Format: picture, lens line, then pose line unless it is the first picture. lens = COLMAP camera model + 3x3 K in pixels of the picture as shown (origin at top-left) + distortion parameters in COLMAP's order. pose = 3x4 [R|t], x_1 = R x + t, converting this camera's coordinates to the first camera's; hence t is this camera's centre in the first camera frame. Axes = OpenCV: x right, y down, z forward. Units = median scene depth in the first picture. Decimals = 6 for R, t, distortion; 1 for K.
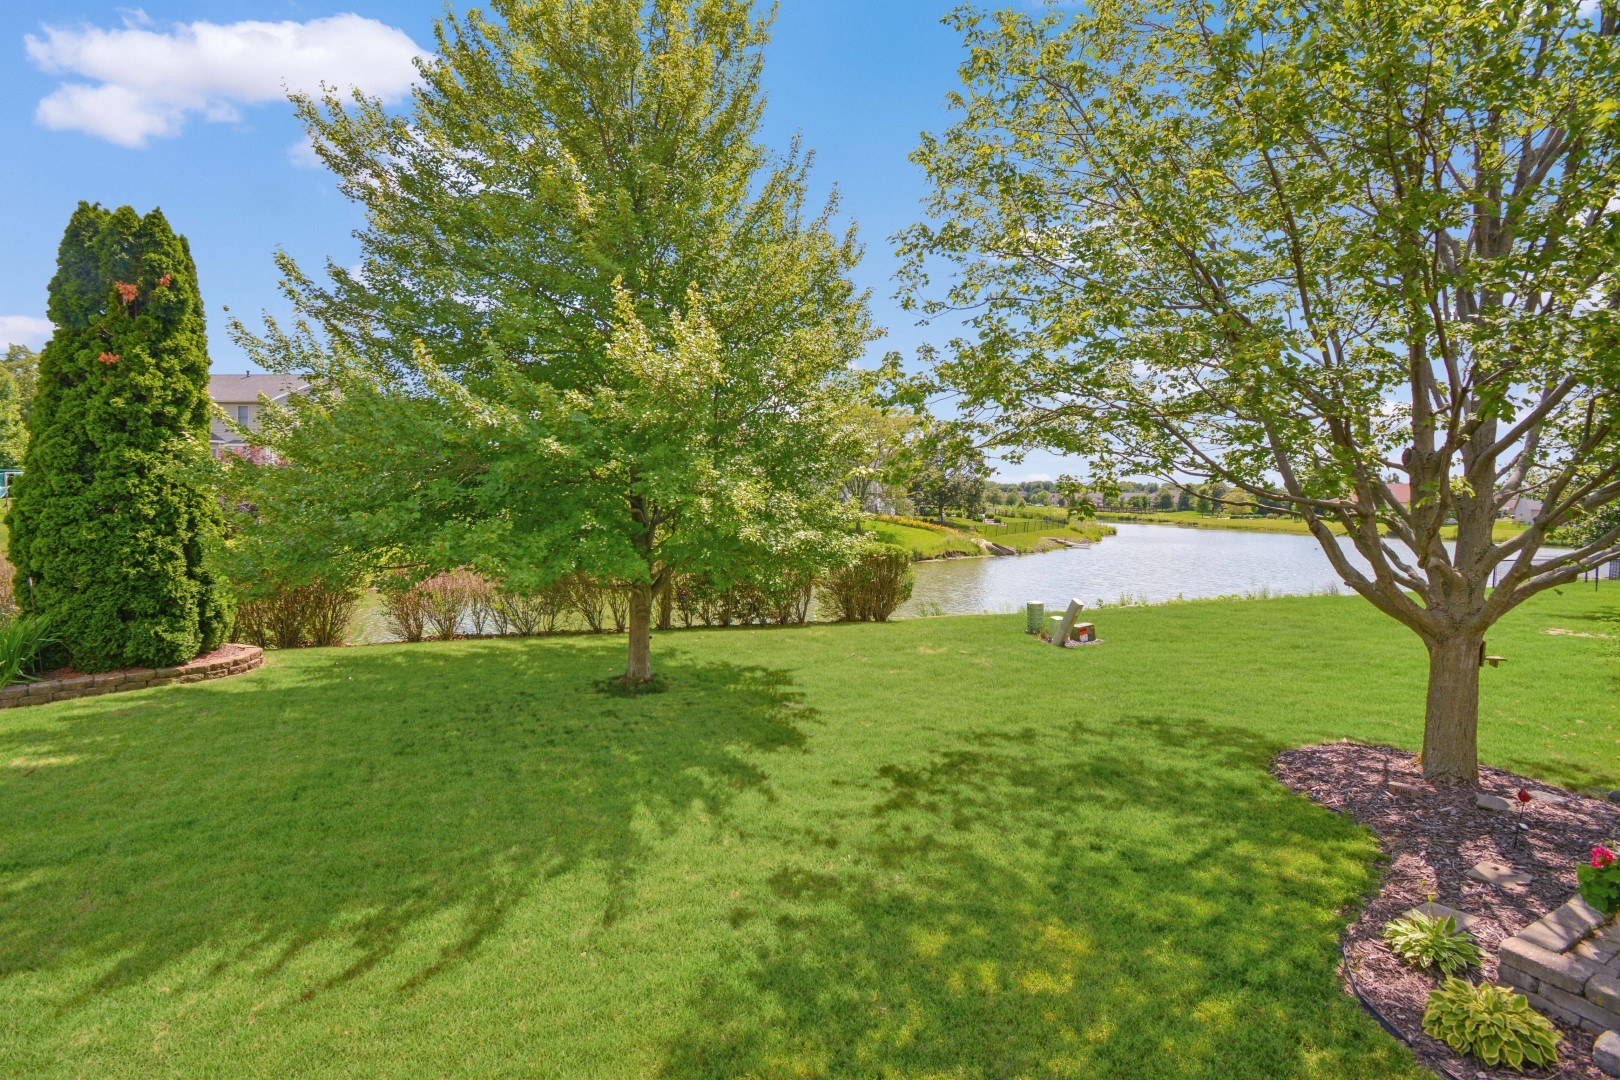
lens RADIAL K [[715.8, 0, 819.1], [0, 715.8, 519.3], [0, 0, 1]] dist [0.026973, -0.030696]
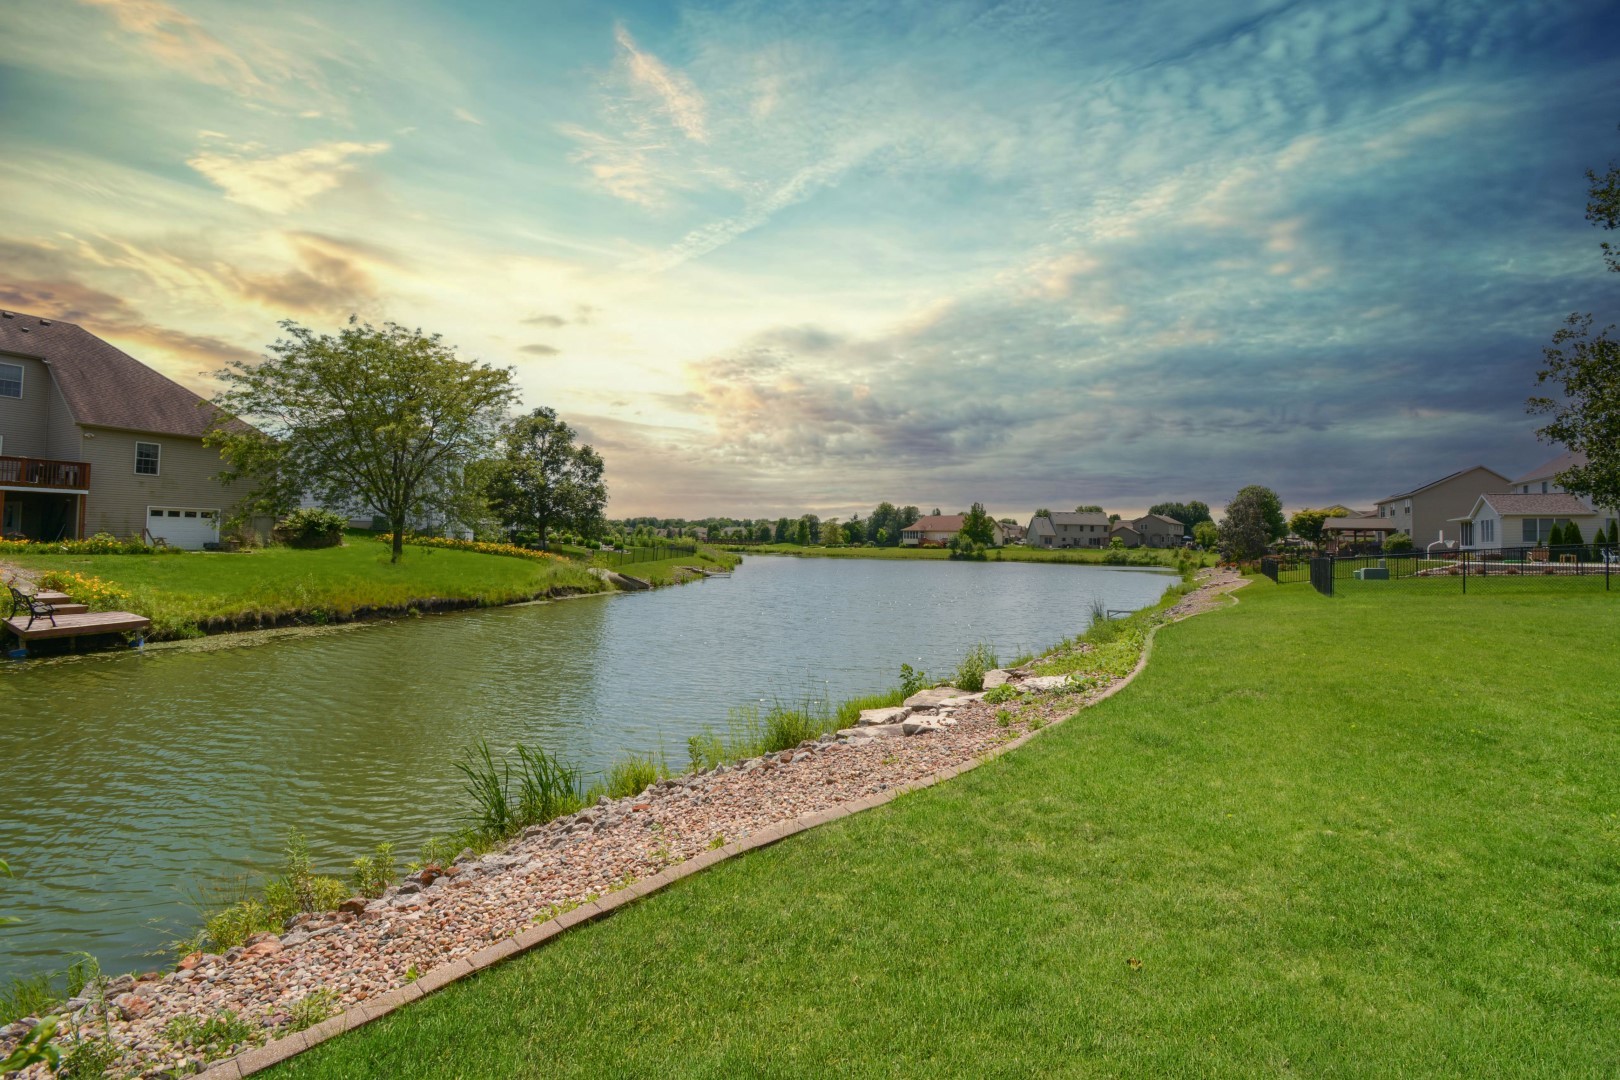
lens RADIAL K [[715.8, 0, 819.1], [0, 715.8, 519.3], [0, 0, 1]] dist [0.026973, -0.030696]
pose [[0.858917, 0.005051, 0.512090, 0.398855], [0.021157, 0.998748, -0.045337, 0.134500], [-0.511678, 0.049774, 0.857734, 2.429625]]
